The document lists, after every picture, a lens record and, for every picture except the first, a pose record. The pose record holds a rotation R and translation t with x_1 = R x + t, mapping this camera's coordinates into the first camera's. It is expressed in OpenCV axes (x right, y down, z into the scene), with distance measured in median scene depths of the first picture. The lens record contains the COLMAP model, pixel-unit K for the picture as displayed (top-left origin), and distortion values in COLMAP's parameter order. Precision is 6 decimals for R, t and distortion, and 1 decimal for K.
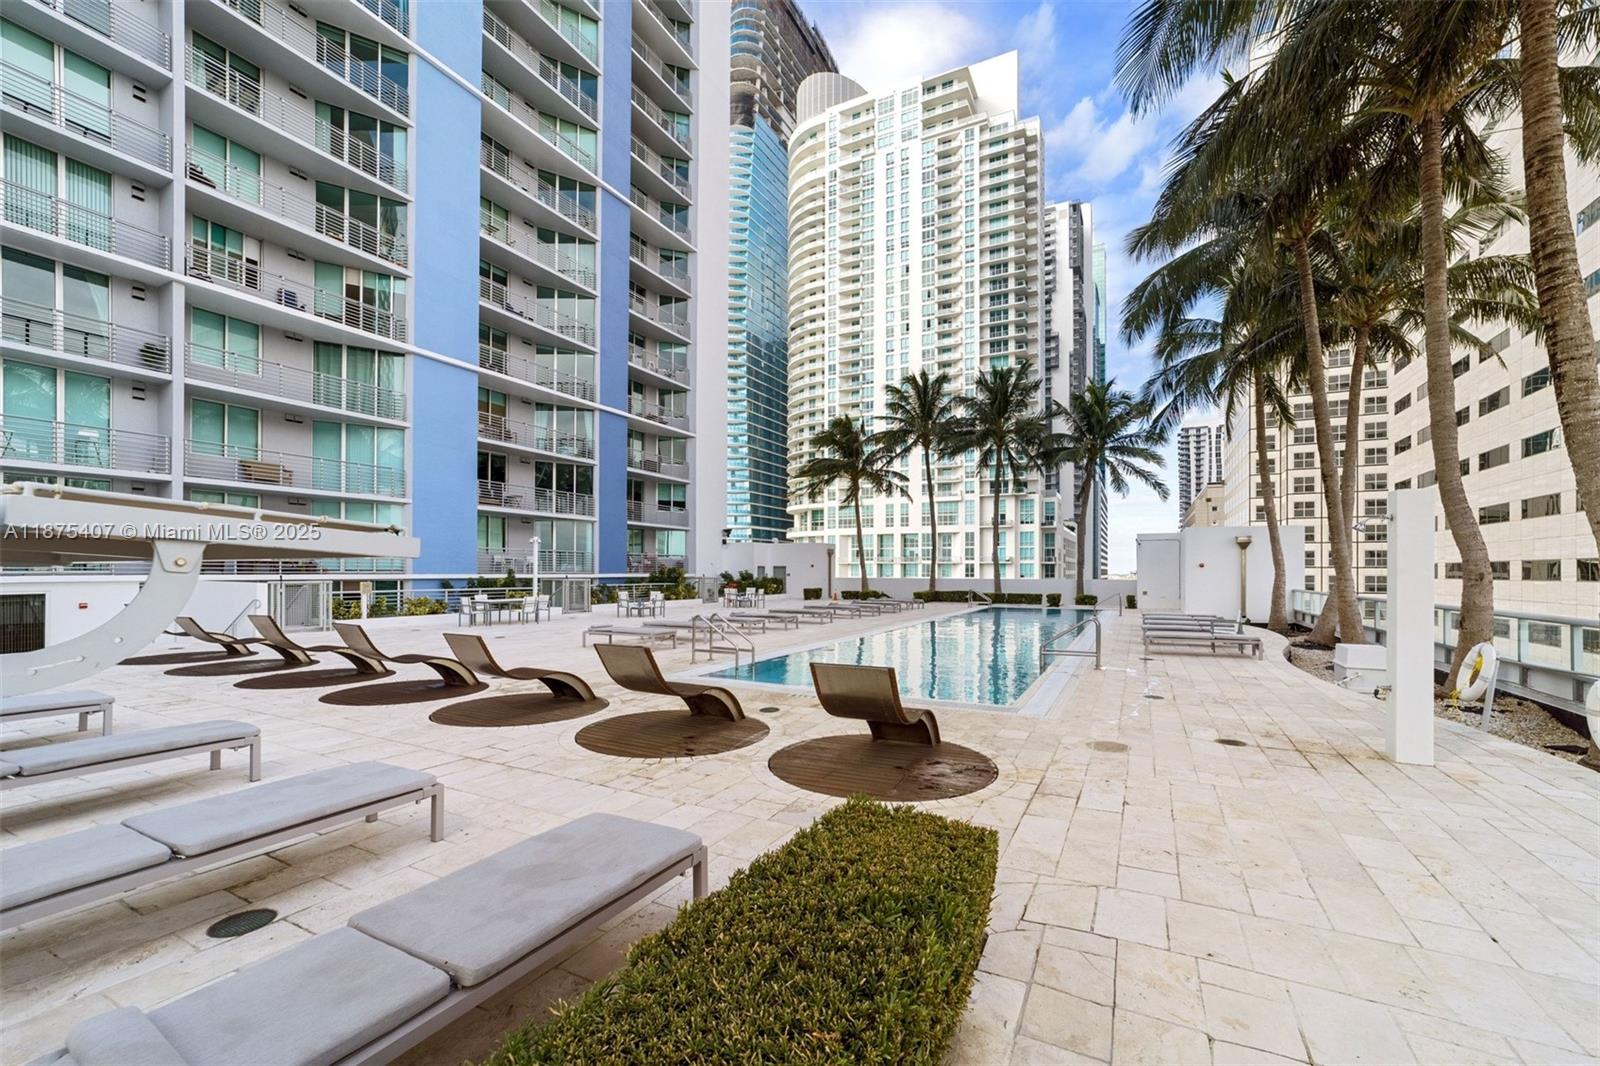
lens RADIAL K [[644.4, 0, 801.5], [0, 644.4, 571.5], [0, 0, 1]] dist [0.001081, 0.000109]
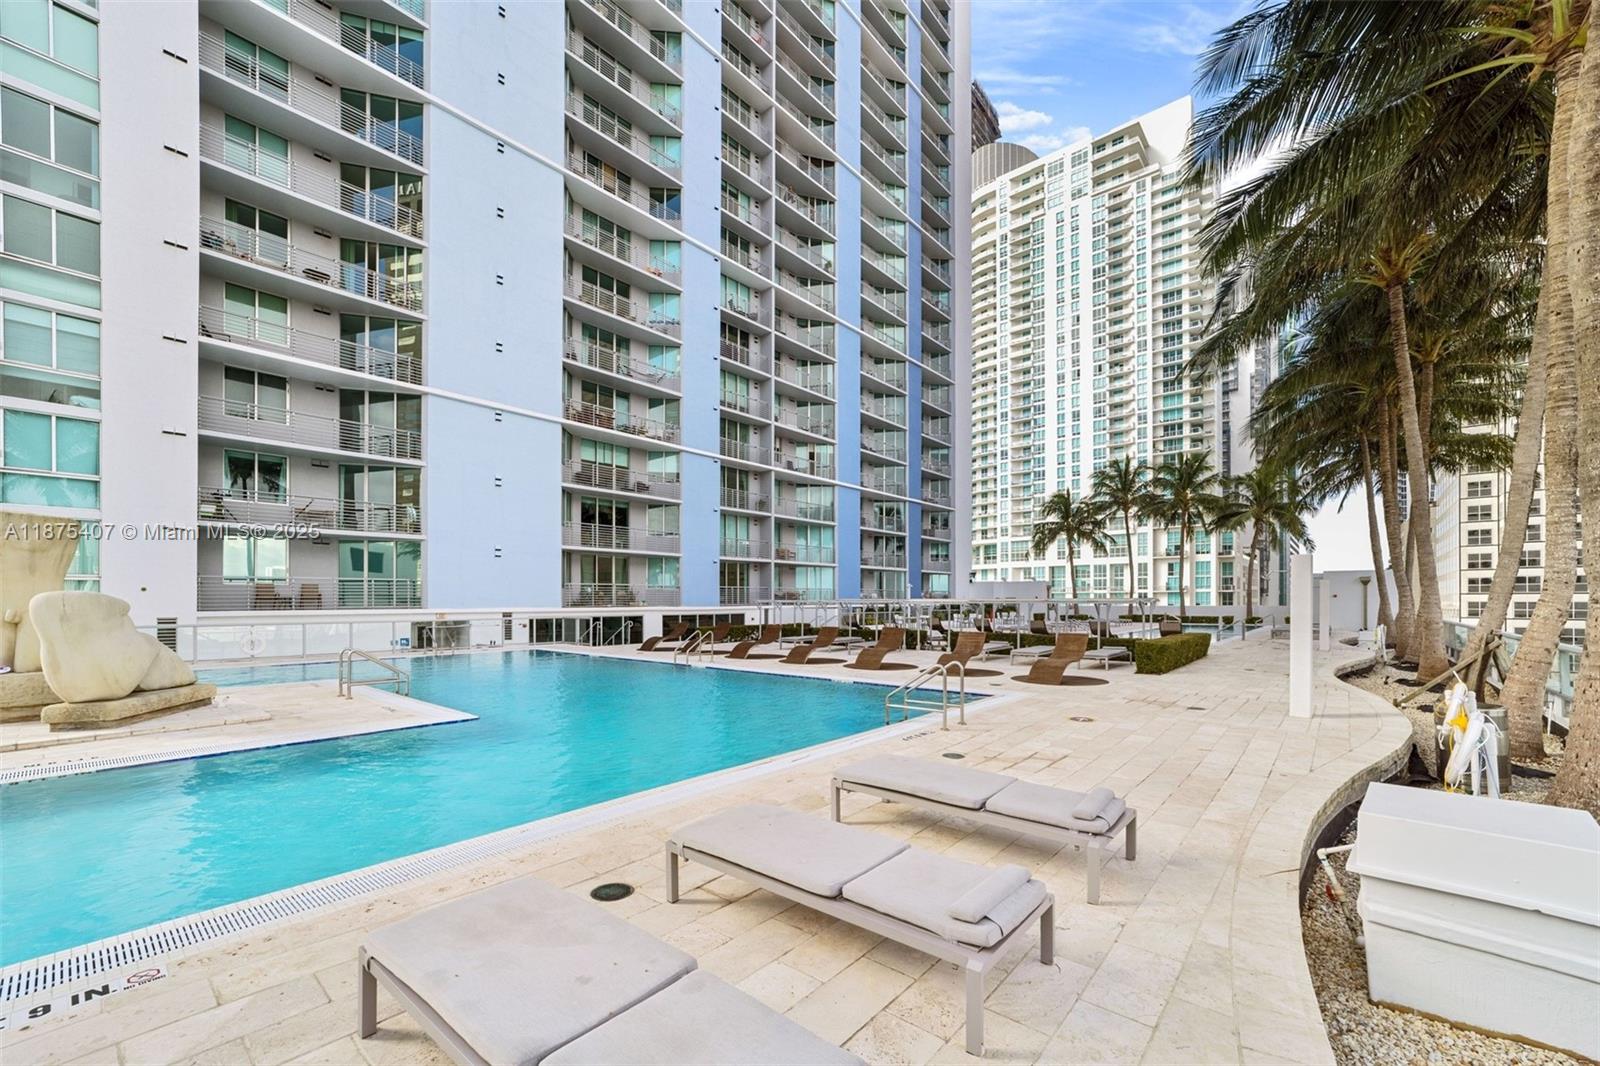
lens RADIAL K [[641.1, 0, 798.0], [0, 641.1, 606.7], [0, 0, 1]] dist [-0.001914, 0.000079]
pose [[0.974810, -0.005221, -0.222977, -0.056010], [0.007025, 0.999949, 0.007297, -0.000737], [0.222928, -0.008679, 0.974796, -0.151010]]
